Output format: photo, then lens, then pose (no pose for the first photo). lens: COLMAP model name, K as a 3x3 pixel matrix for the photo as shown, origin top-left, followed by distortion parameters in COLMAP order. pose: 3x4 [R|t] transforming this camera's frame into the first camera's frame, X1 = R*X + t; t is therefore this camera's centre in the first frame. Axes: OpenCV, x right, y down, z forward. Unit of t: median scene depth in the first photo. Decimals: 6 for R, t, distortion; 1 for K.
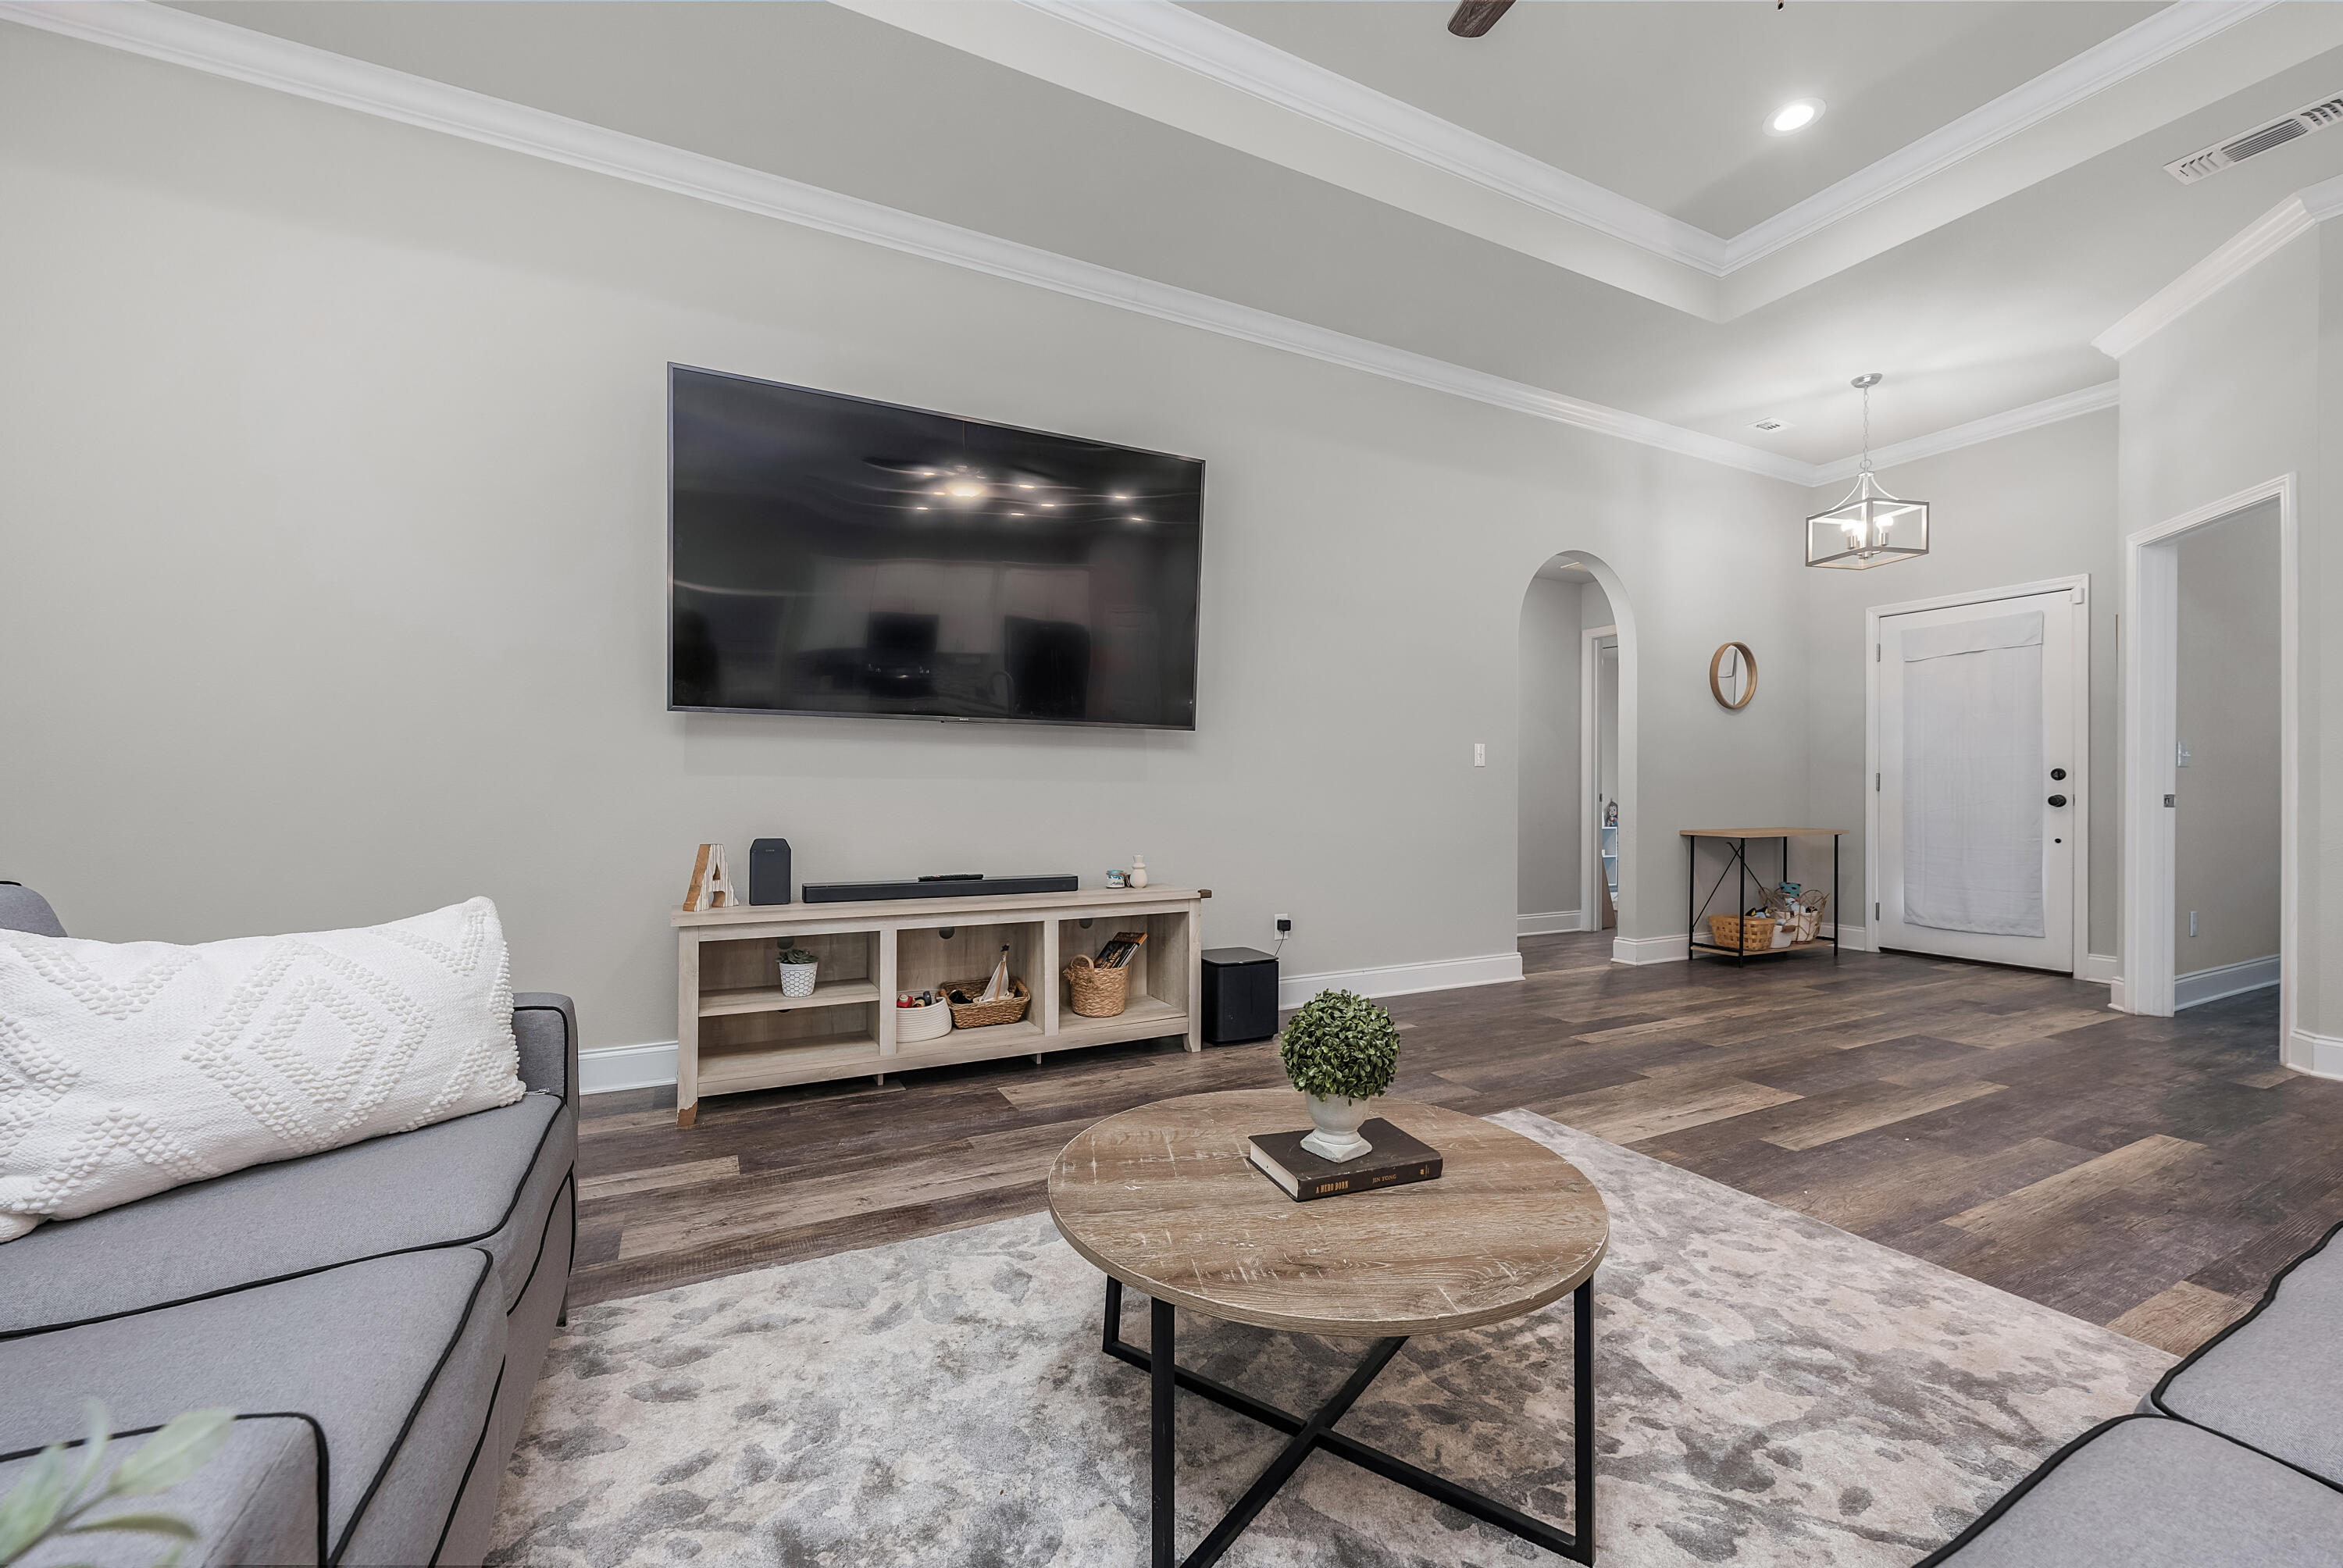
lens RADIAL K [[939.2, 0, 1175.6], [0, 939.2, 788.7], [0, 0, 1]] dist [-0.000257, 0.000113]
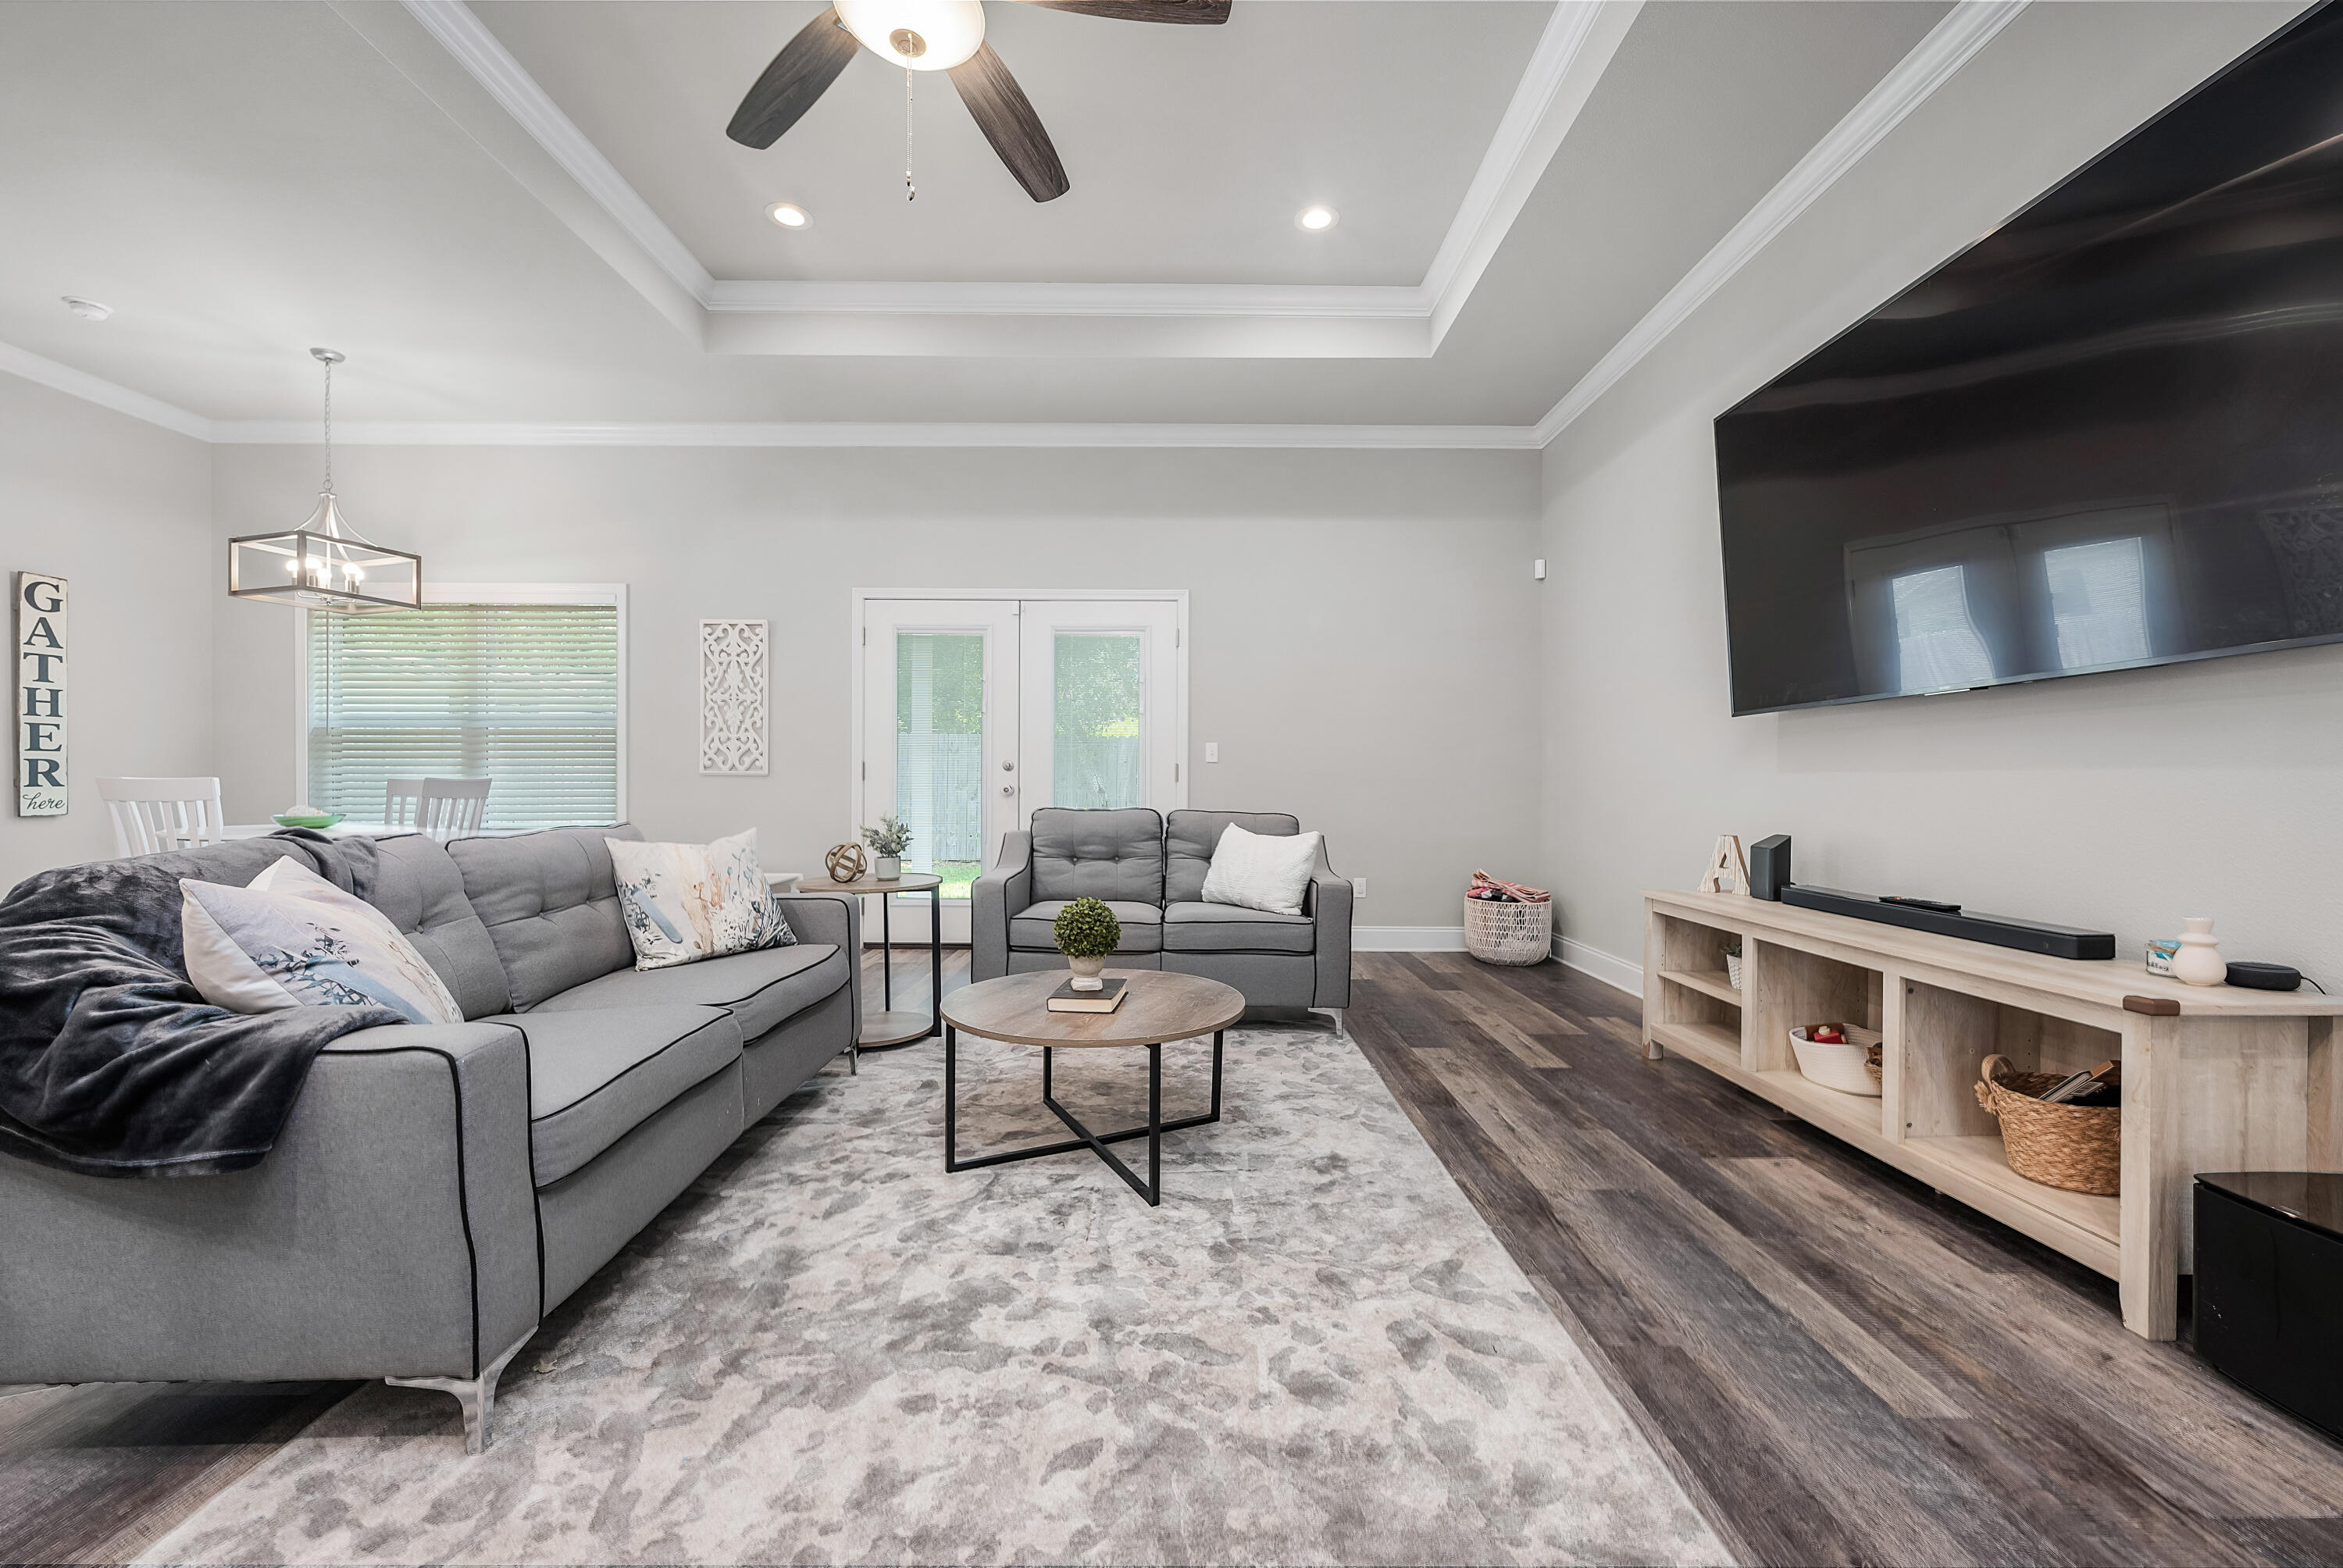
lens RADIAL K [[937.0, 0, 1175.7], [0, 937.0, 791.1], [0, 0, 1]] dist [0.000062, -0.000048]
pose [[-0.451548, 0.000454, -0.892247, 0.760335], [-0.002520, 0.999995, 0.001784, 0.005919], [0.892243, 0.003054, -0.451544, 0.889222]]
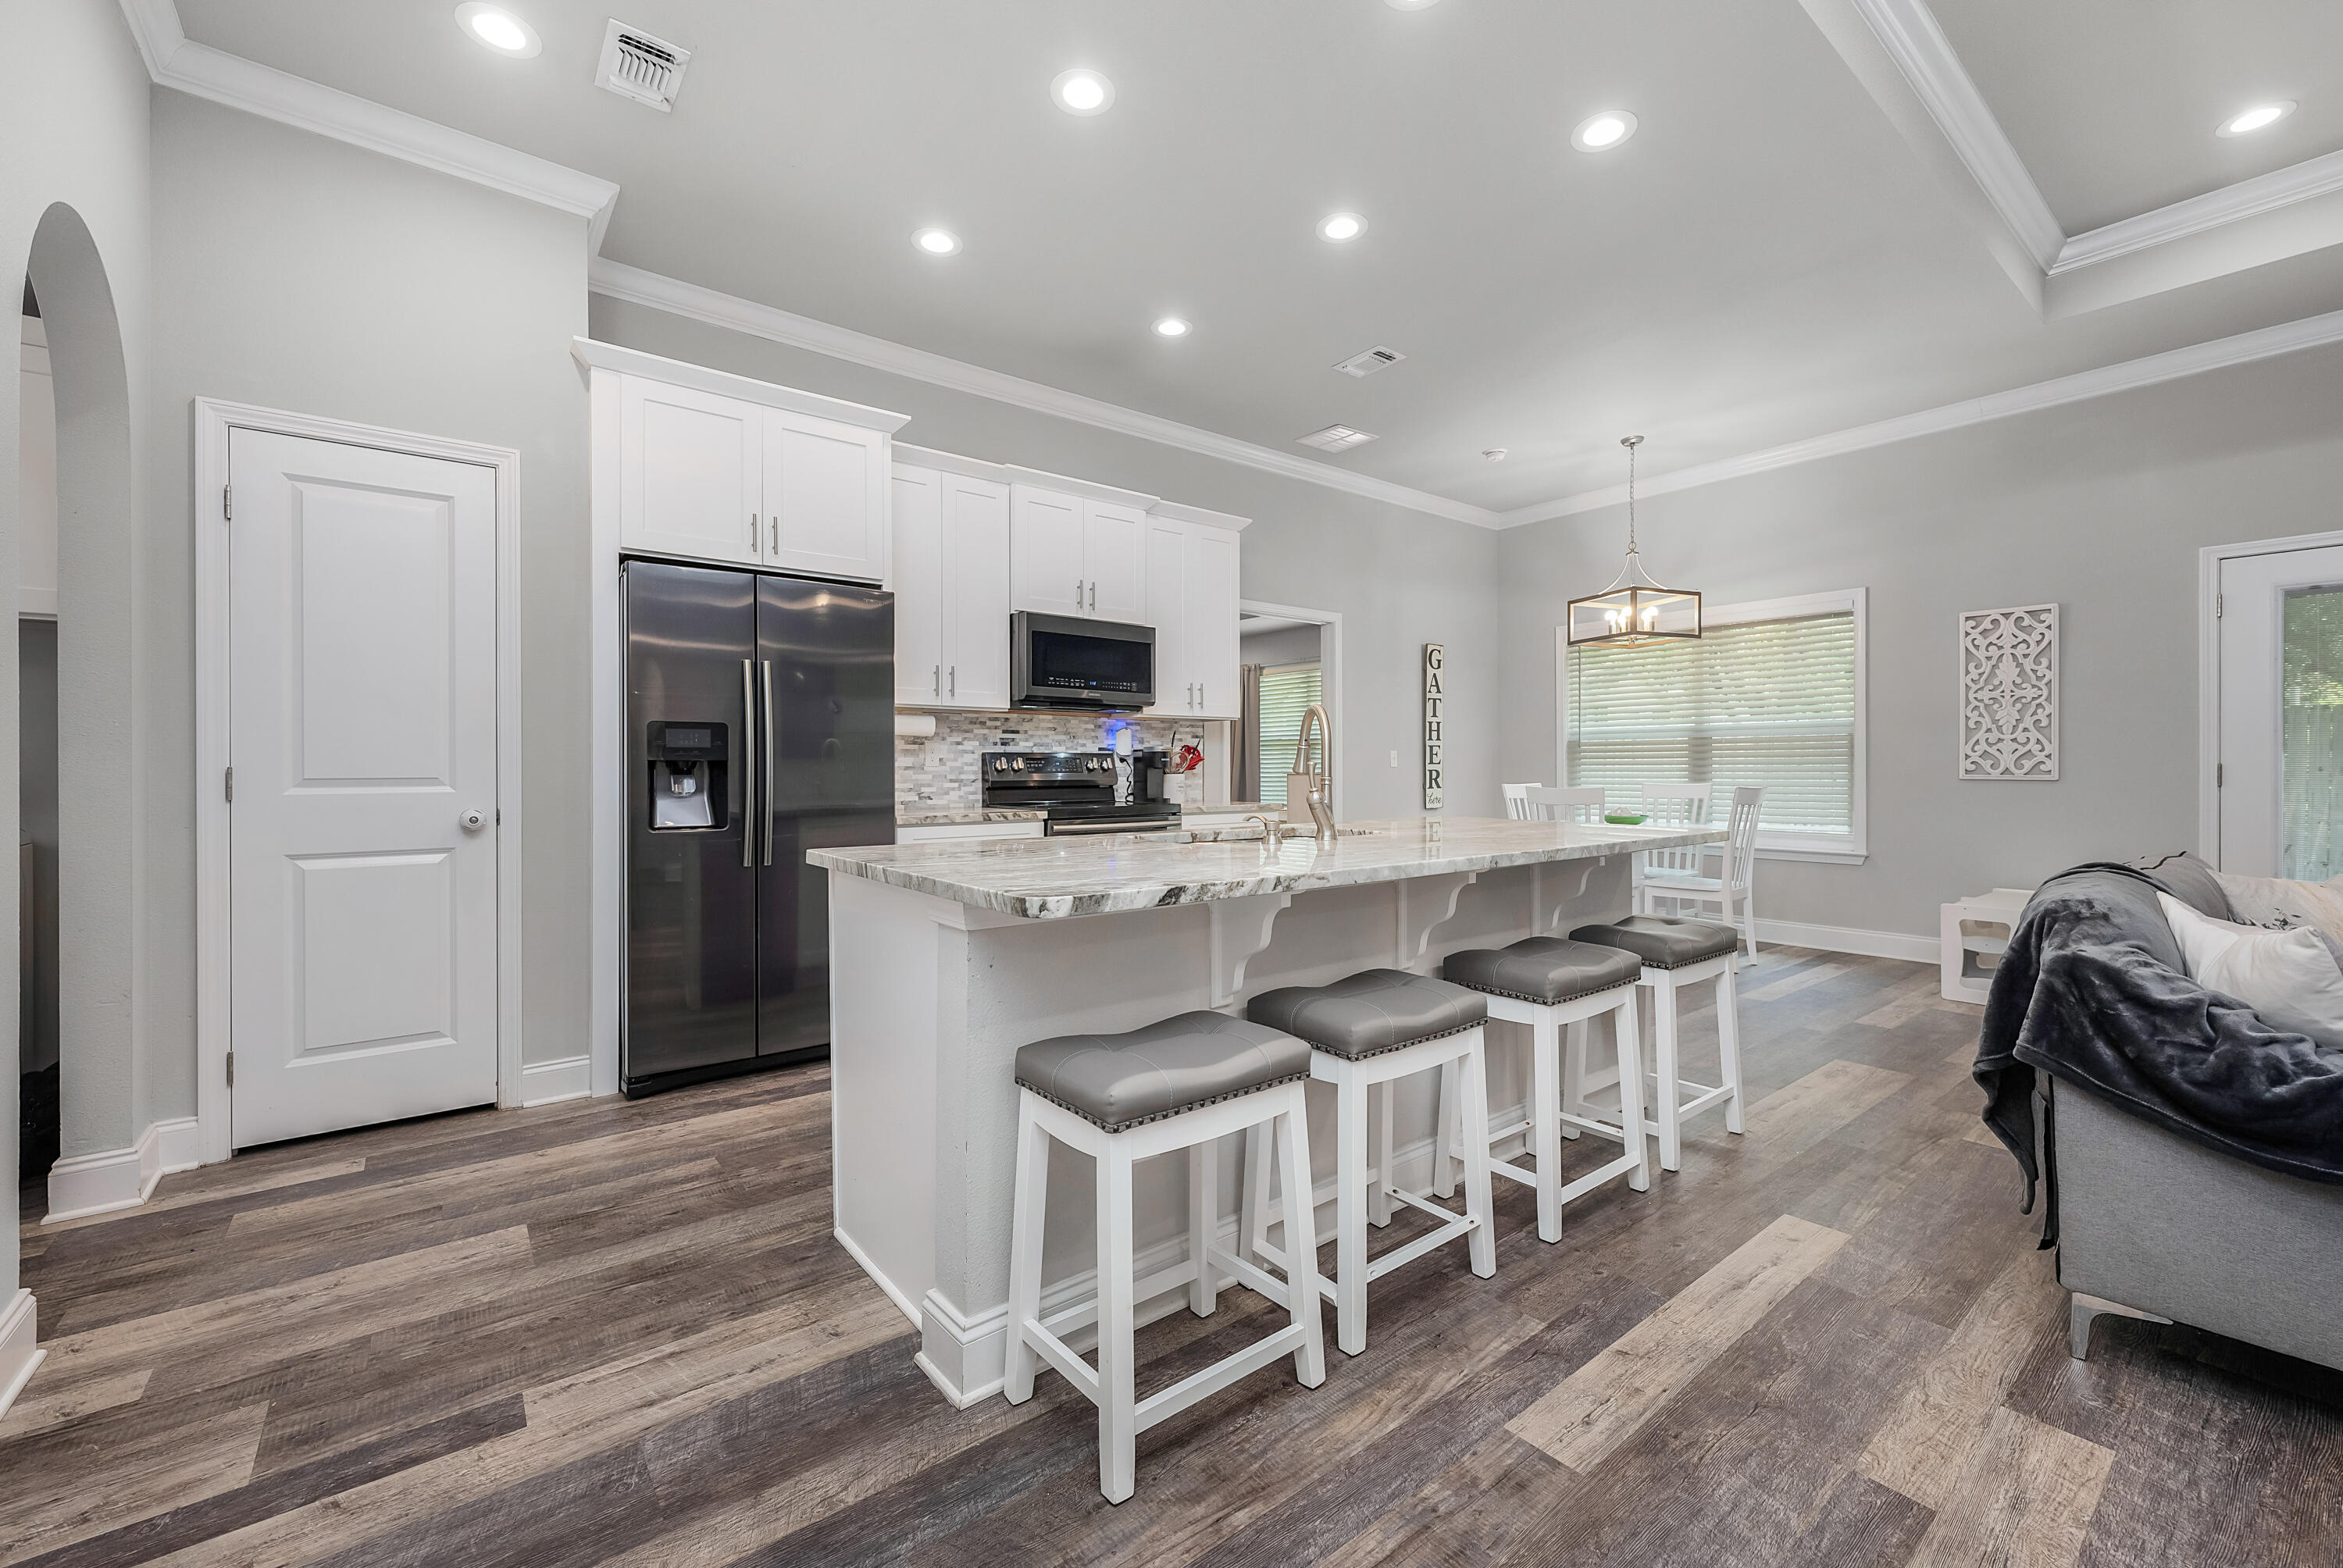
lens RADIAL K [[945.3, 0, 1172.7], [0, 945.3, 770.4], [0, 0, 1]] dist [-0.001079, -0.000233]
pose [[-0.981602, -0.000205, -0.190939, 1.268539], [0.000162, 0.999998, -0.001902, -0.032571], [0.190939, -0.001898, -0.981600, 0.657171]]
